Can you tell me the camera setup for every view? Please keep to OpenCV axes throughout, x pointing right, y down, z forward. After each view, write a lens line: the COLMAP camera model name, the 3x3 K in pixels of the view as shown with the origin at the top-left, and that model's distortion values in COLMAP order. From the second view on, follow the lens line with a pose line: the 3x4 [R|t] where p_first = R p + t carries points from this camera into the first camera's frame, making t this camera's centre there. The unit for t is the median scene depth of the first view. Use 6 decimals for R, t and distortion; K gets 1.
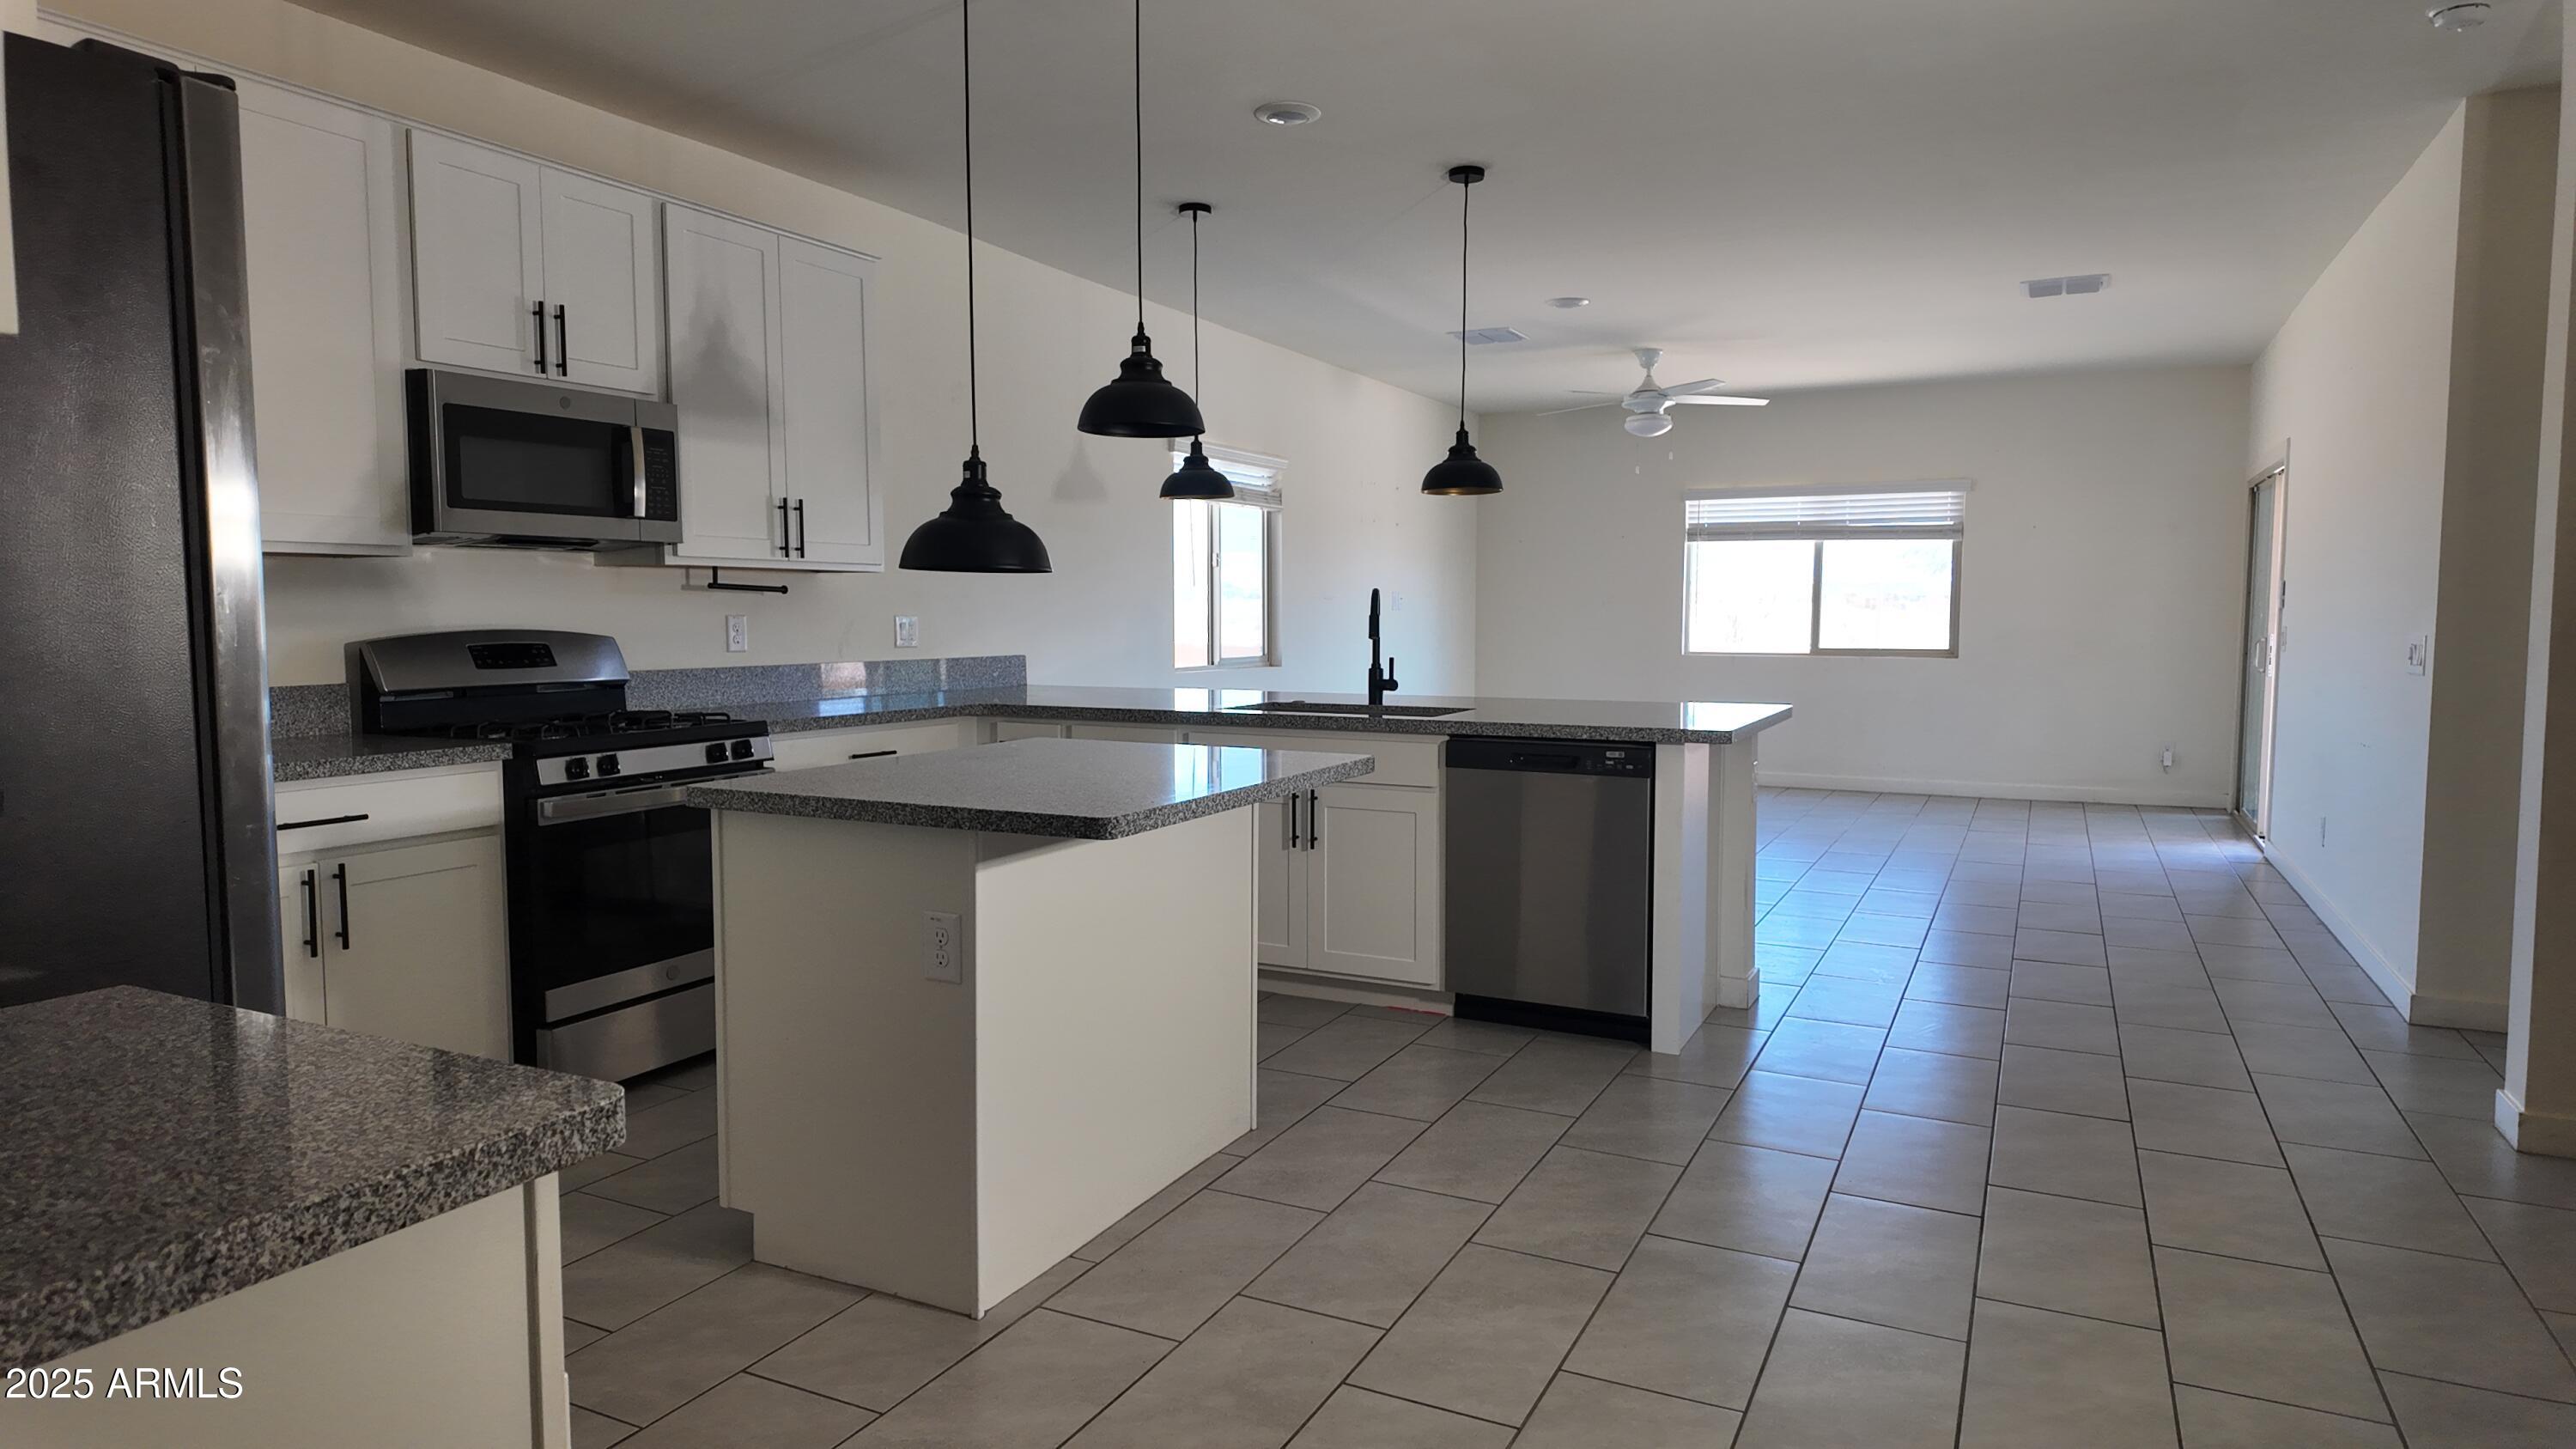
lens RADIAL K [[1507.5, 0, 1288.0], [0, 1507.5, 724.5], [0, 0, 1]] dist [0.037316, -0.032636]
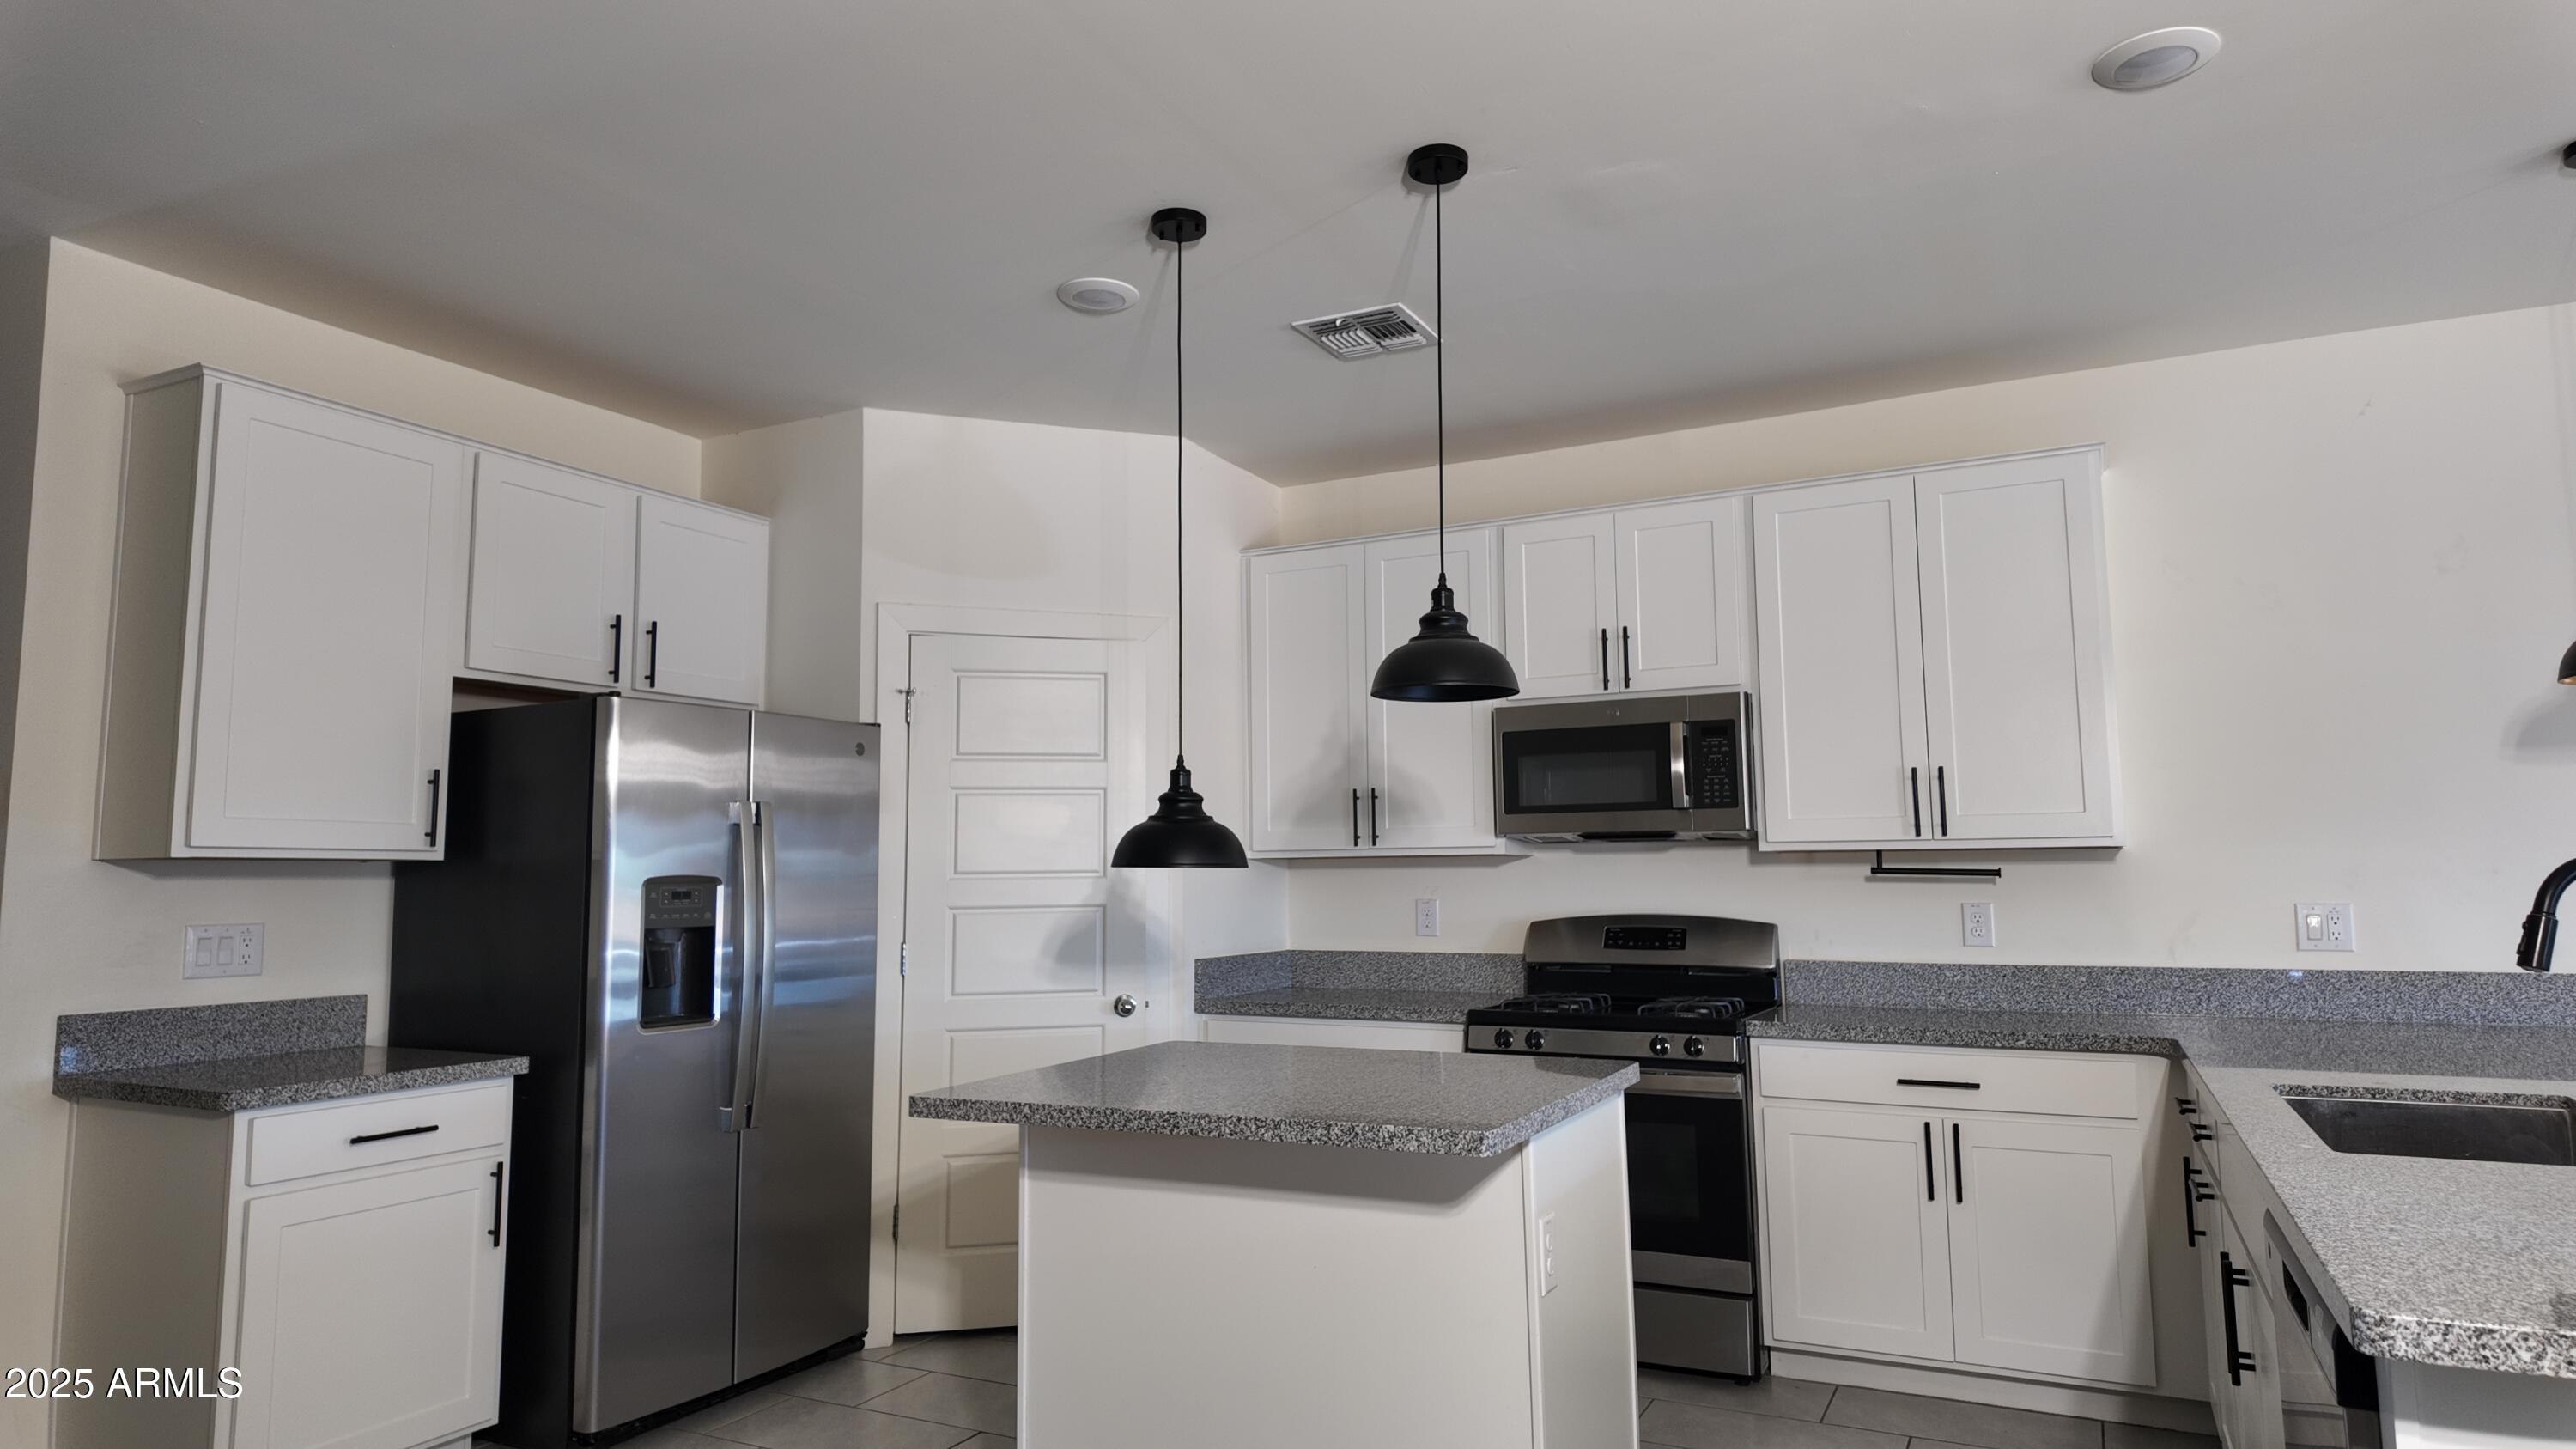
lens RADIAL K [[1486.0, 0, 1288.0], [0, 1486.0, 724.5], [0, 0, 1]] dist [0.084920, -0.092556]
pose [[-0.007172, -0.107043, -0.994229, 0.600771], [-0.068669, 0.991960, -0.106303, -0.066821], [0.997614, 0.067511, -0.014465, 0.749970]]
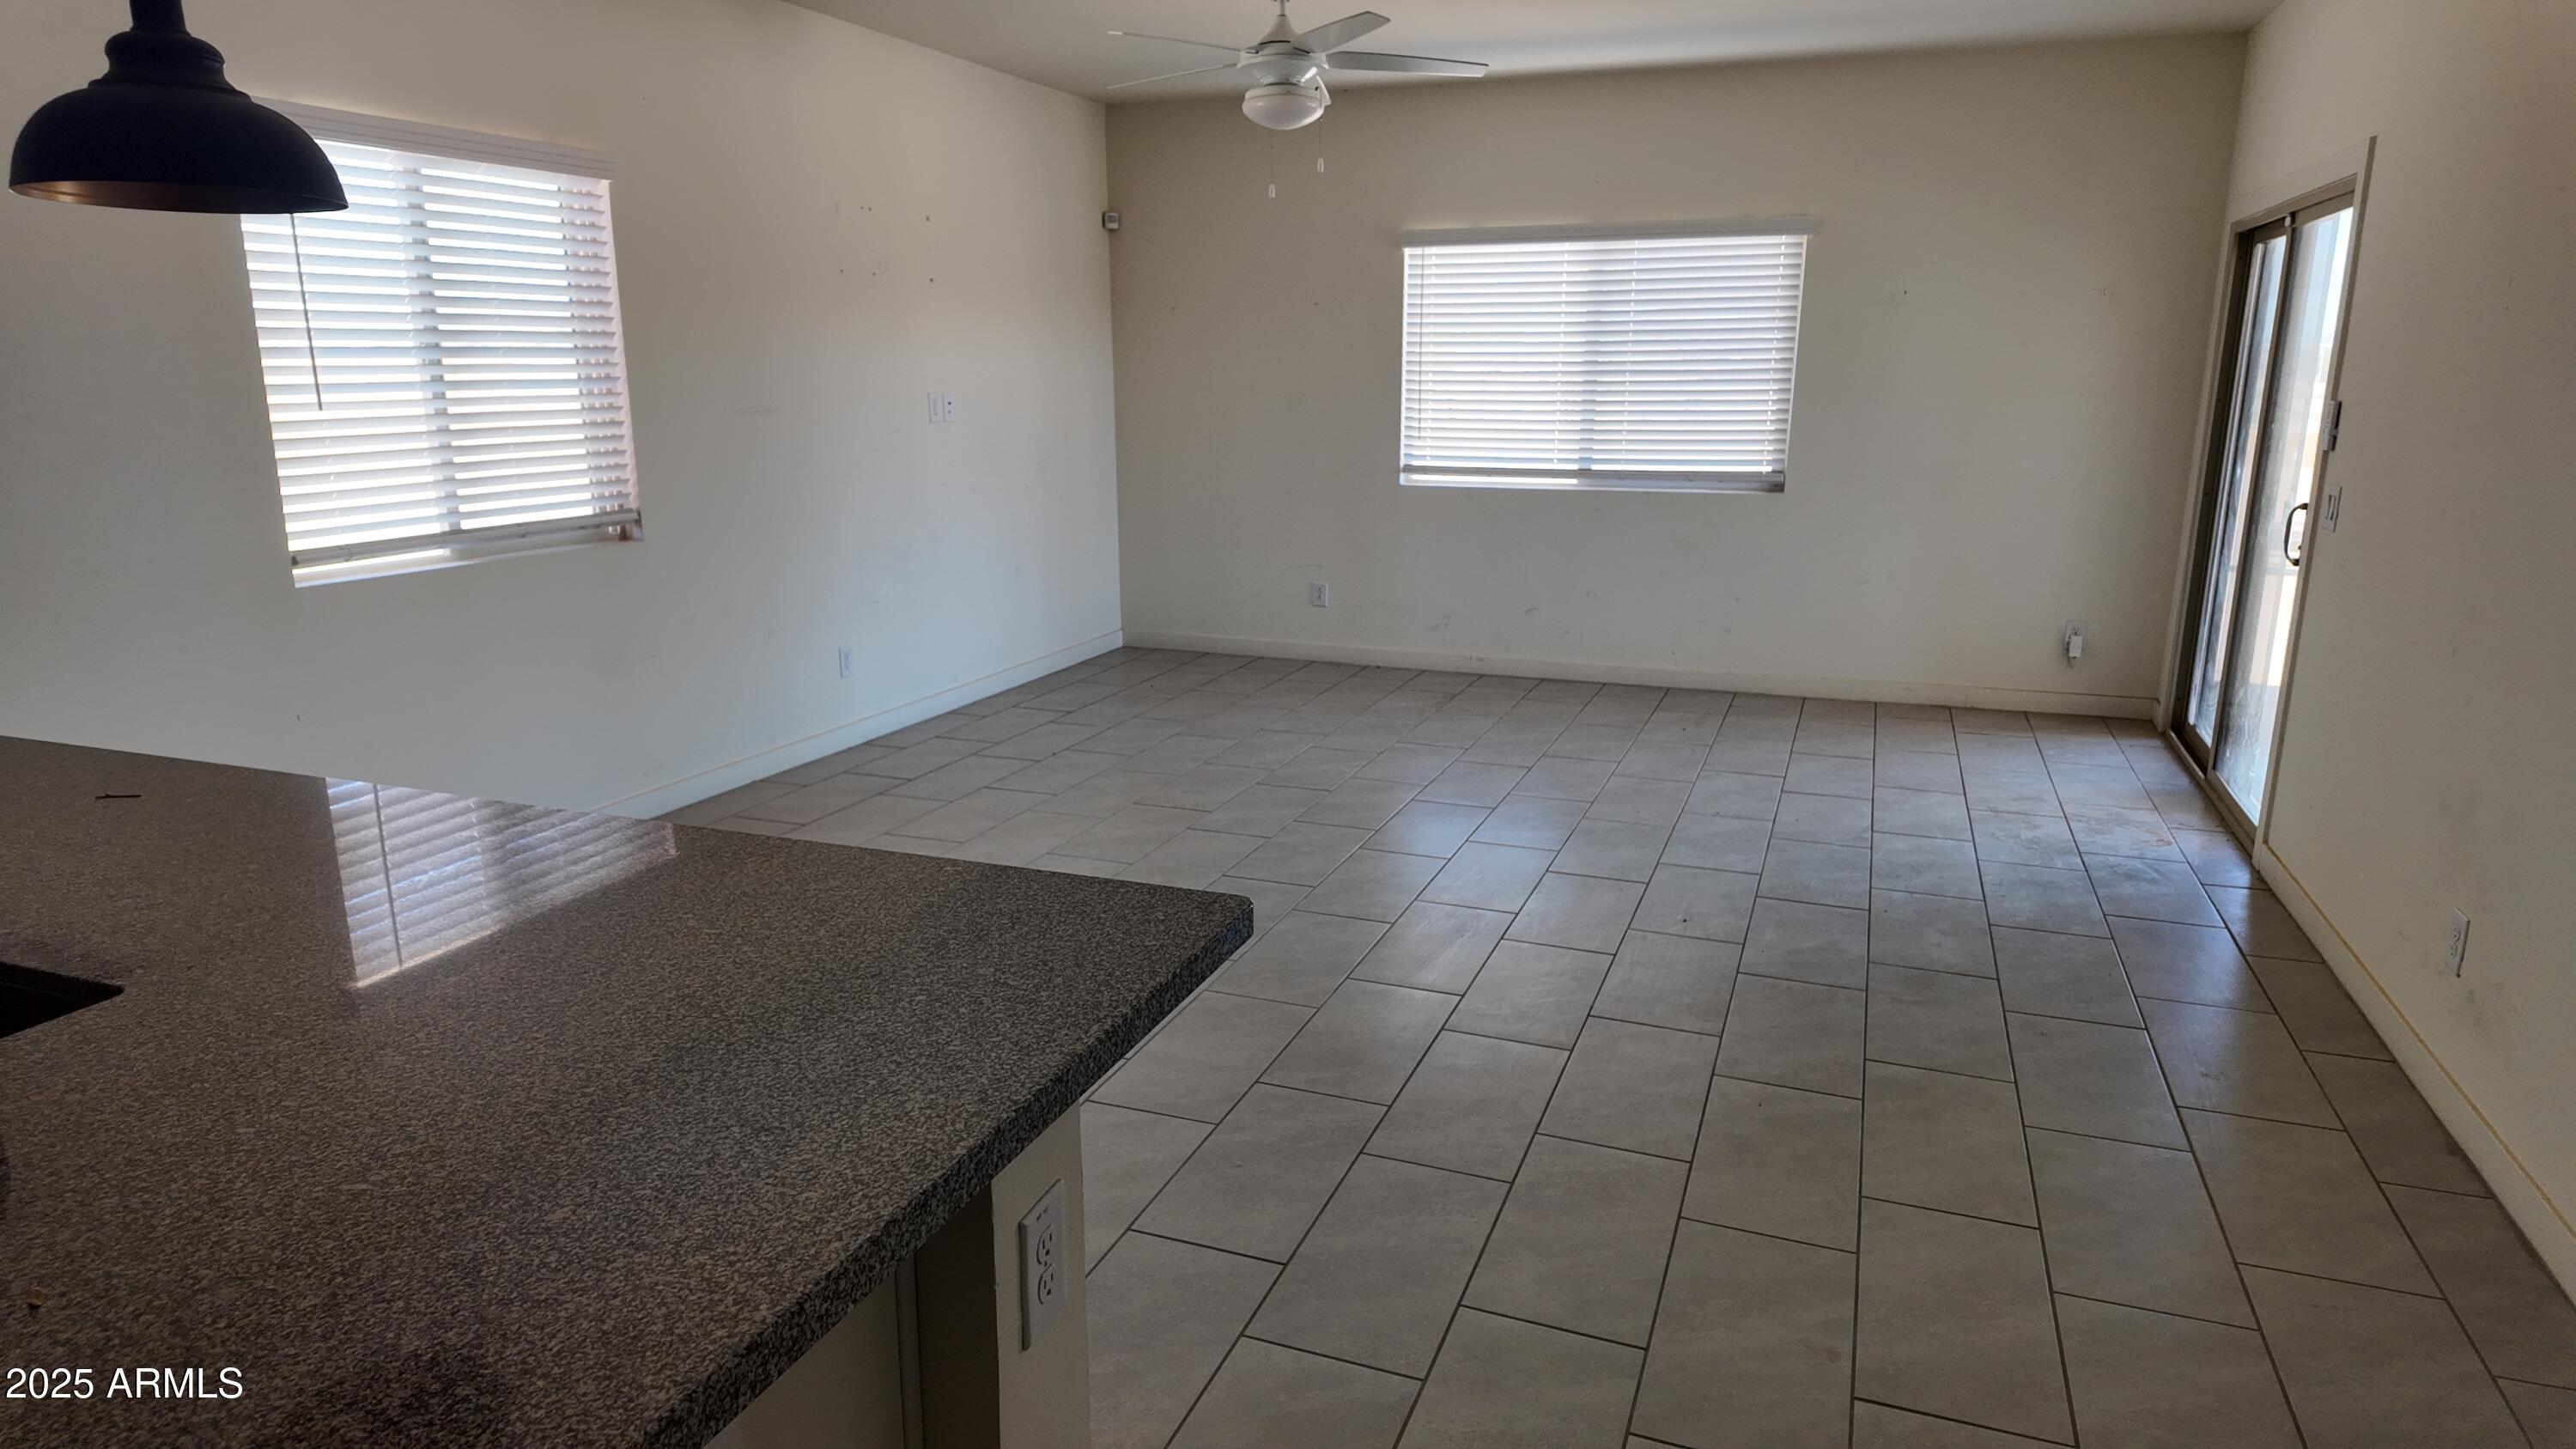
lens RADIAL K [[1507.5, 0, 1288.0], [0, 1507.5, 724.5], [0, 0, 1]] dist [0.037316, -0.032636]
pose [[0.994972, -0.023082, 0.097457, 0.371939], [0.007029, 0.986774, 0.161949, -0.127525], [-0.099906, -0.160450, 0.981975, 0.835904]]
